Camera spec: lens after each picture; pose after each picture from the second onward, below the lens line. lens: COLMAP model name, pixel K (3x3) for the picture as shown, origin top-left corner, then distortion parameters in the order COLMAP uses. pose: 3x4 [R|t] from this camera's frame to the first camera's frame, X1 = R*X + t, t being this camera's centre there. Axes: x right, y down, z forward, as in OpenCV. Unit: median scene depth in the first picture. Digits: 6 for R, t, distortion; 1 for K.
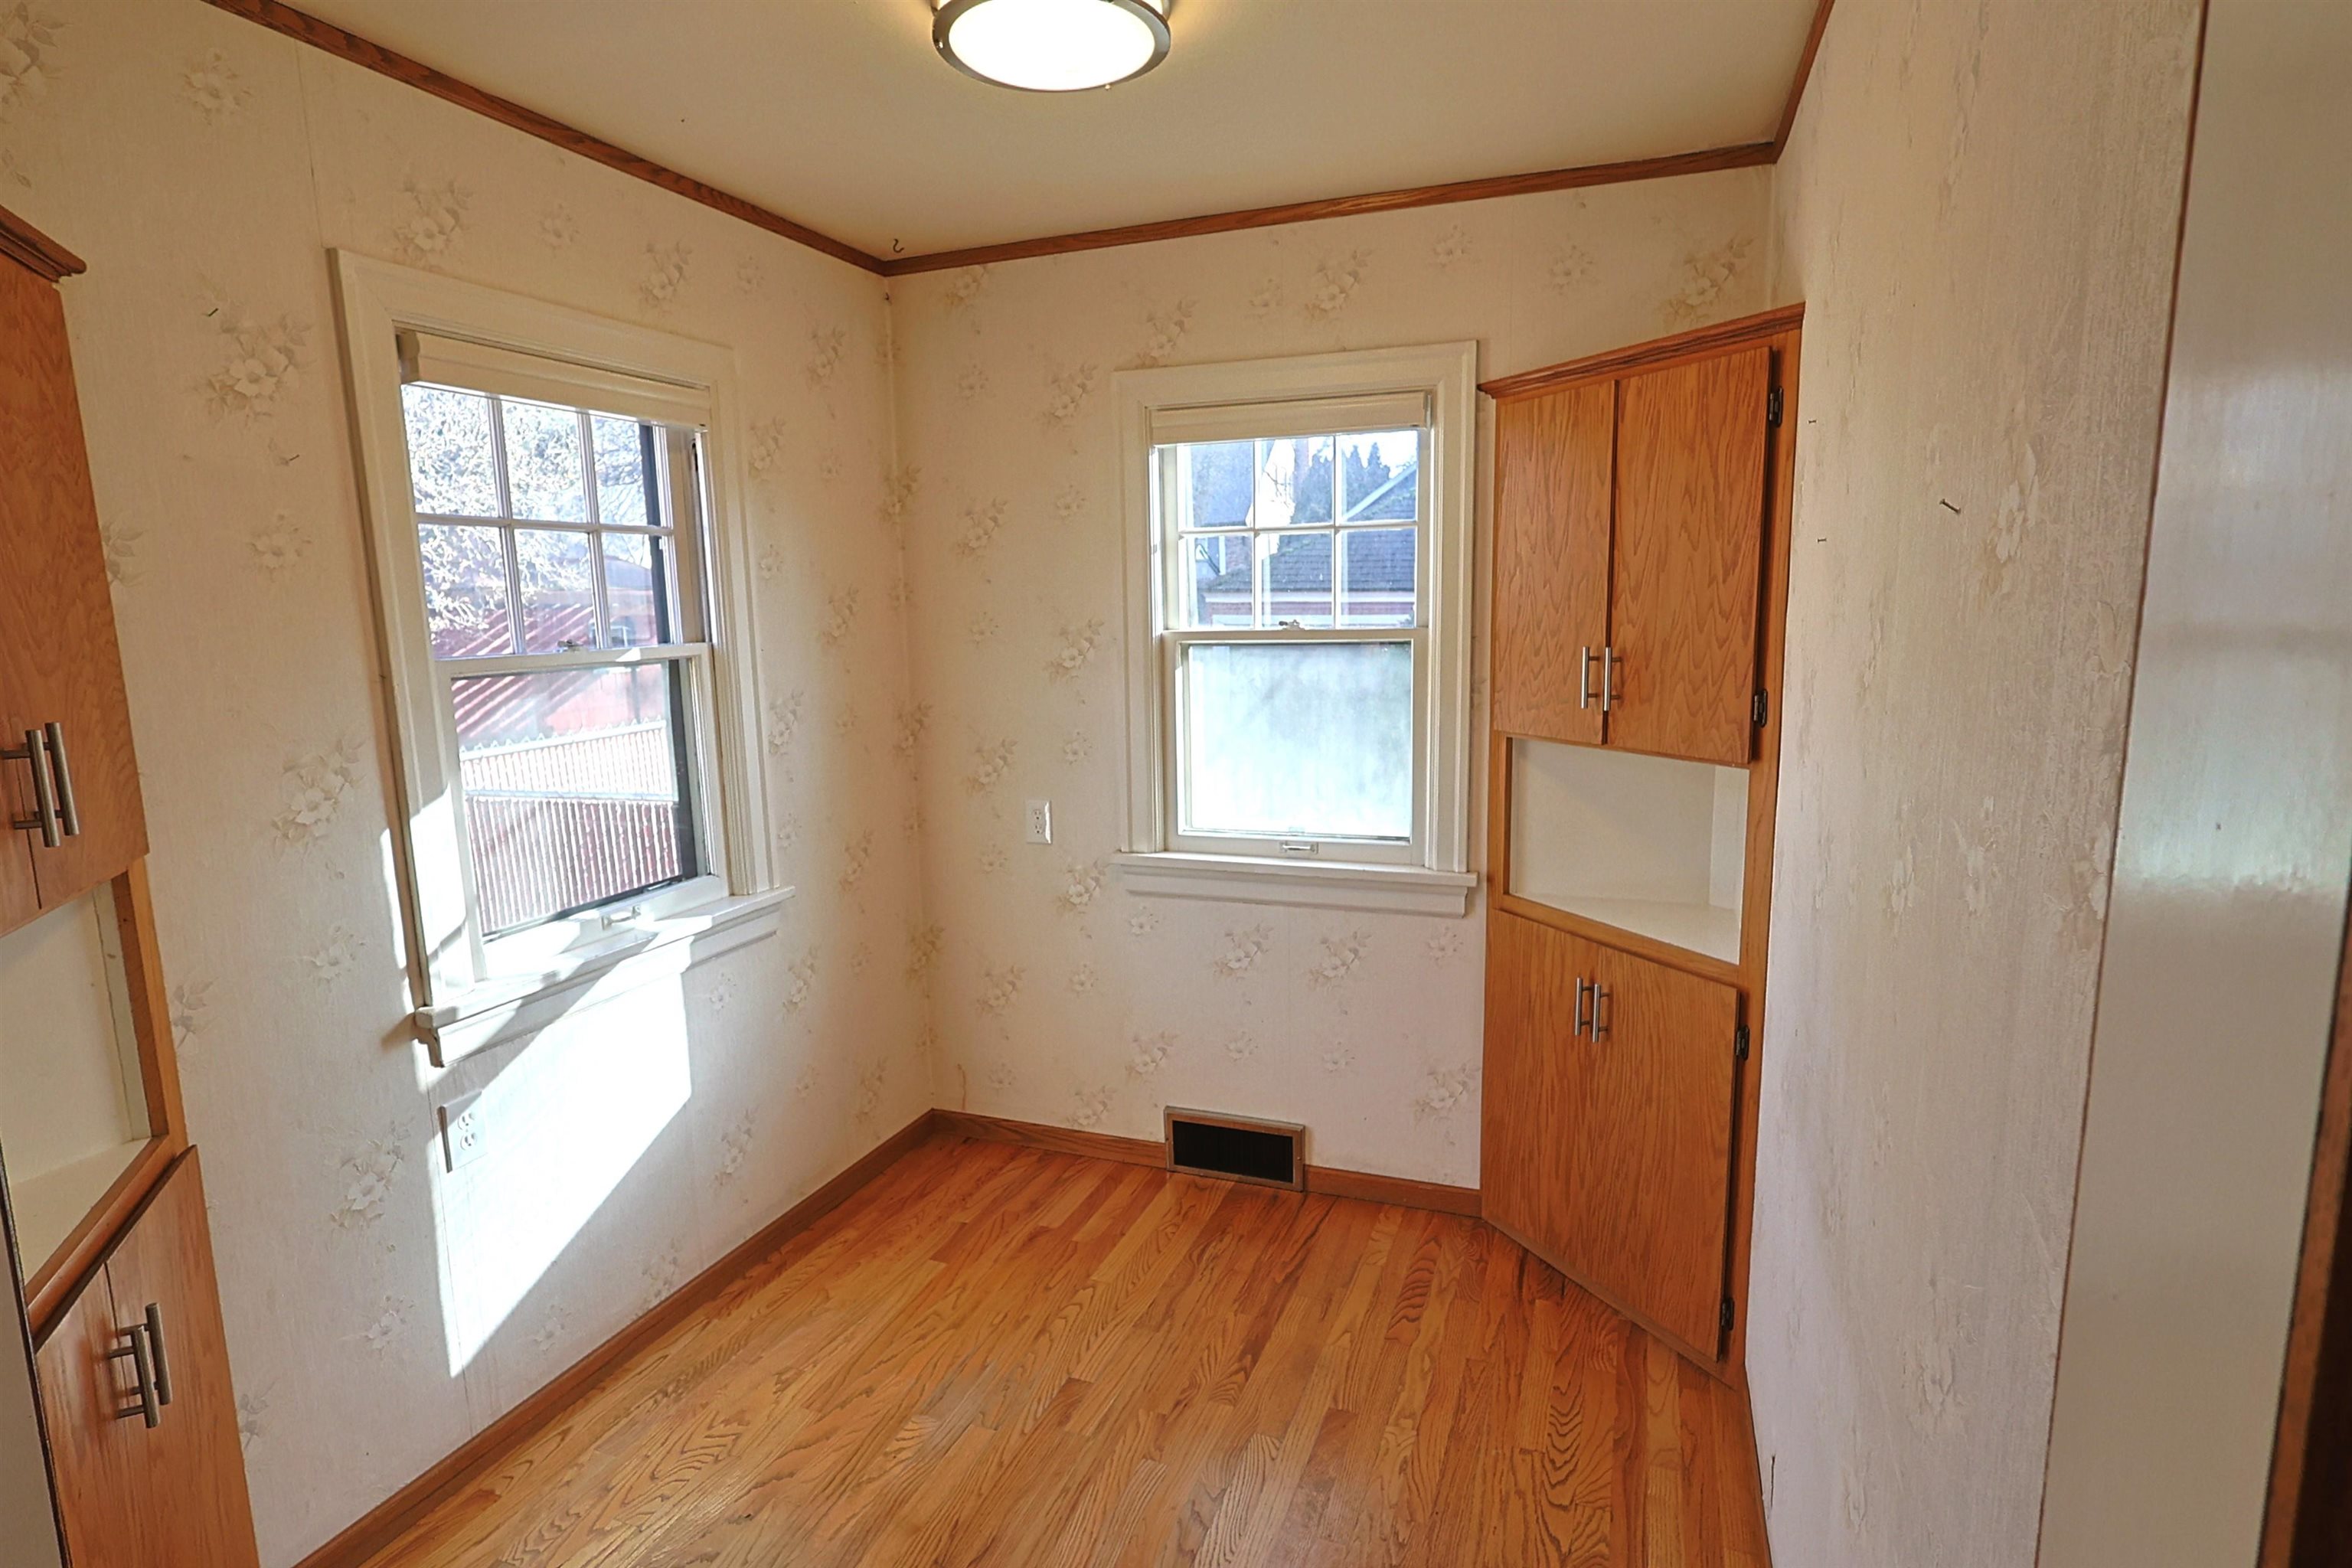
lens RADIAL K [[1196.5, 0, 1167.0], [0, 1196.5, 792.7], [0, 0, 1]] dist [-0.010017, 0.000337]
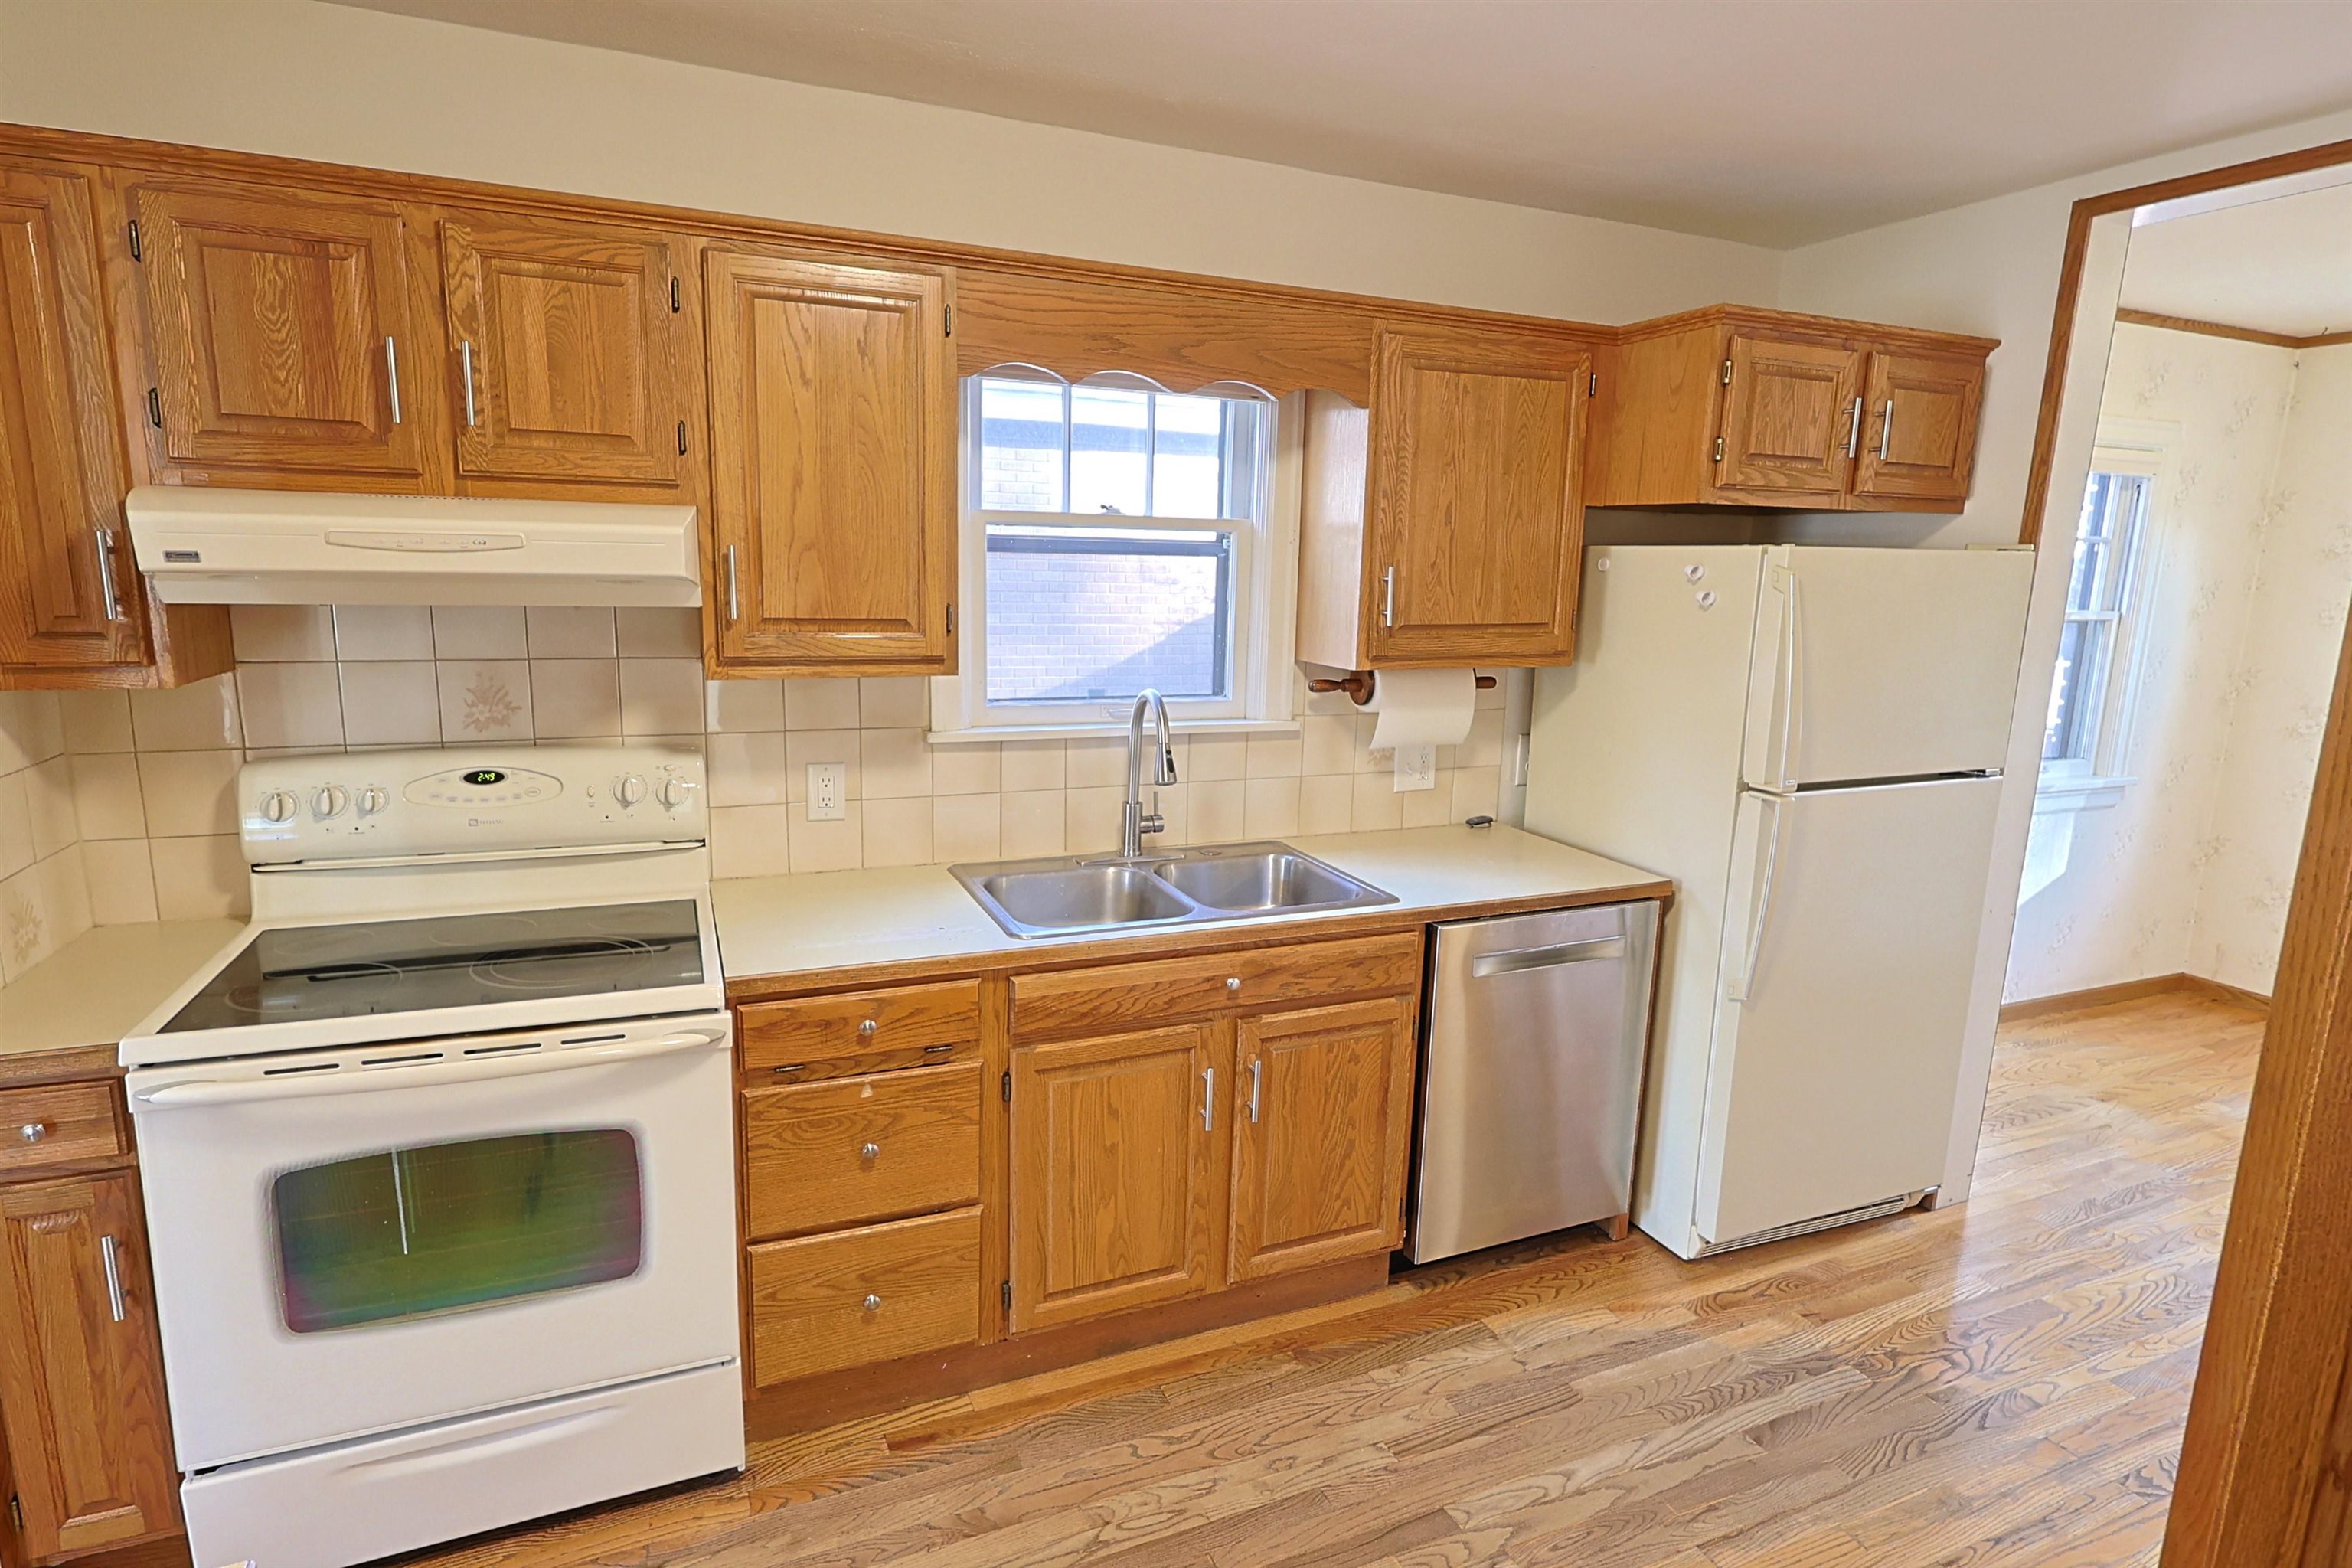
lens RADIAL K [[1220.2, 0, 1168.2], [0, 1220.2, 773.7], [0, 0, 1]] dist [-0.003553, 0.000870]
pose [[0.700558, 0.173571, -0.692165, -0.110344], [-0.156614, 0.983717, 0.088170, 0.130442], [0.696198, 0.046634, 0.716334, -0.954762]]
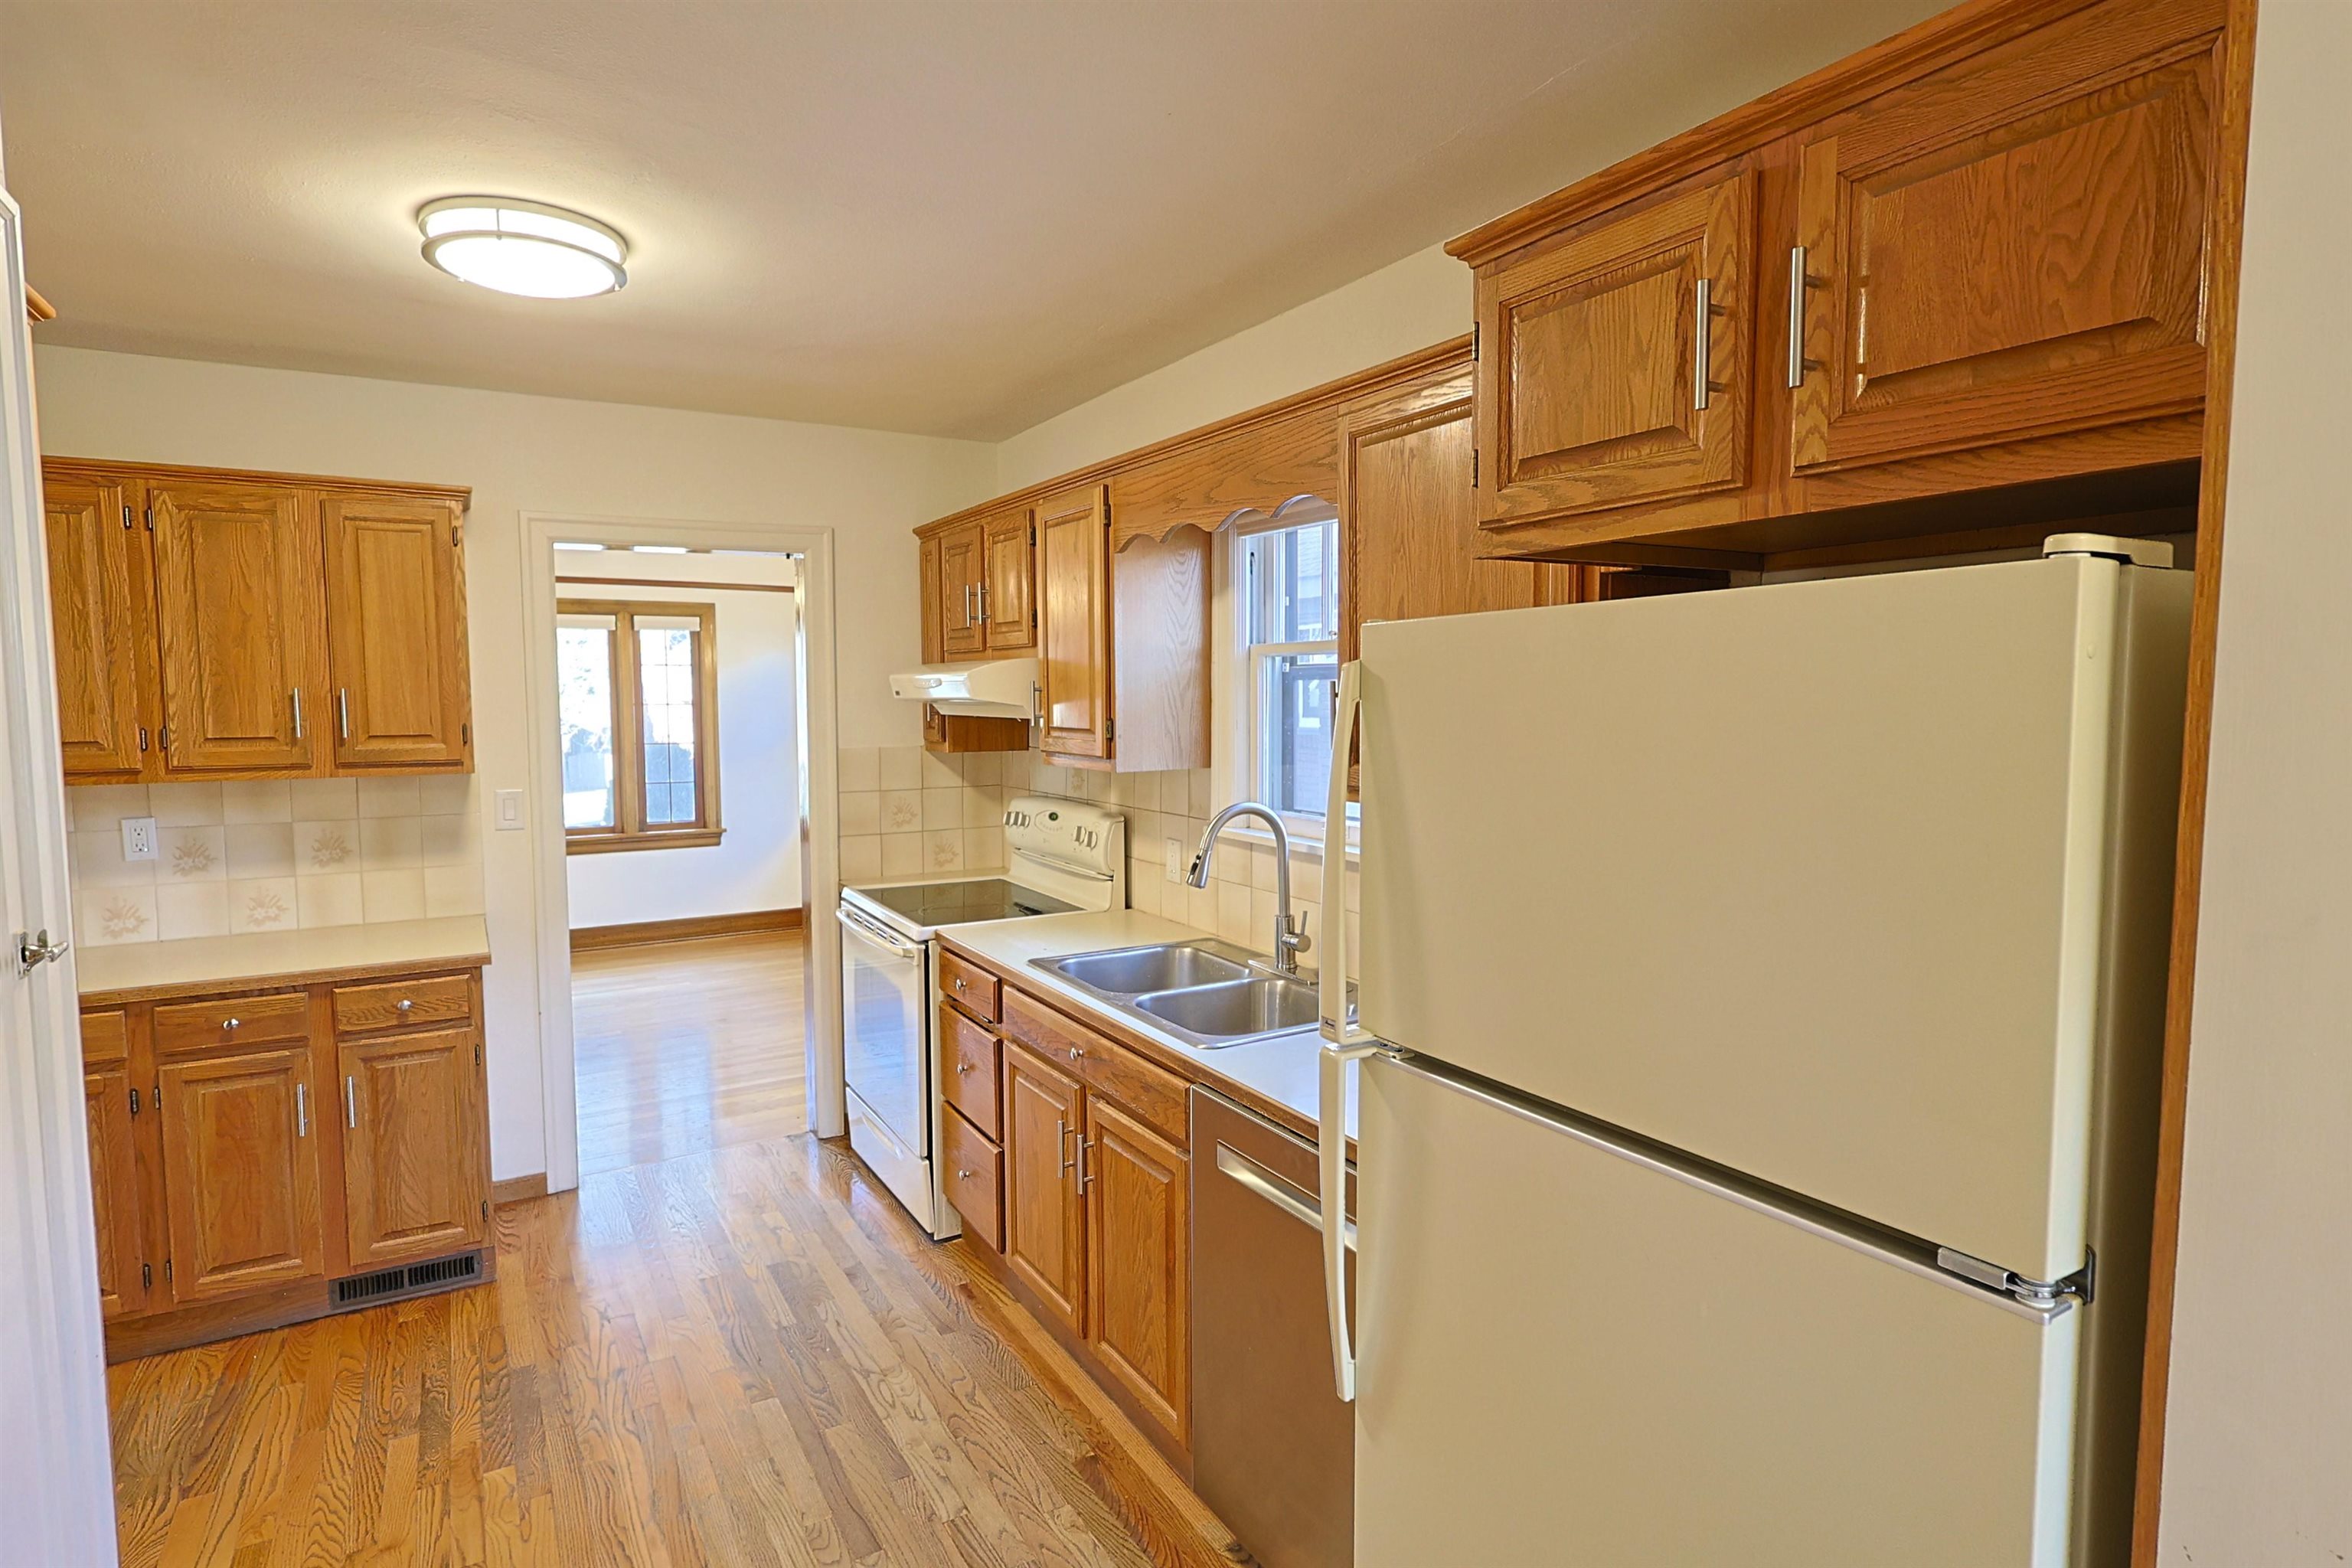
lens RADIAL K [[1220.2, 0, 1168.2], [0, 1220.2, 773.7], [0, 0, 1]] dist [-0.003553, 0.000870]
pose [[-0.621057, 0.085316, -0.779108, 0.076129], [-0.099742, 0.977372, 0.186534, -0.109624], [0.777393, 0.193558, -0.598494, 0.639586]]
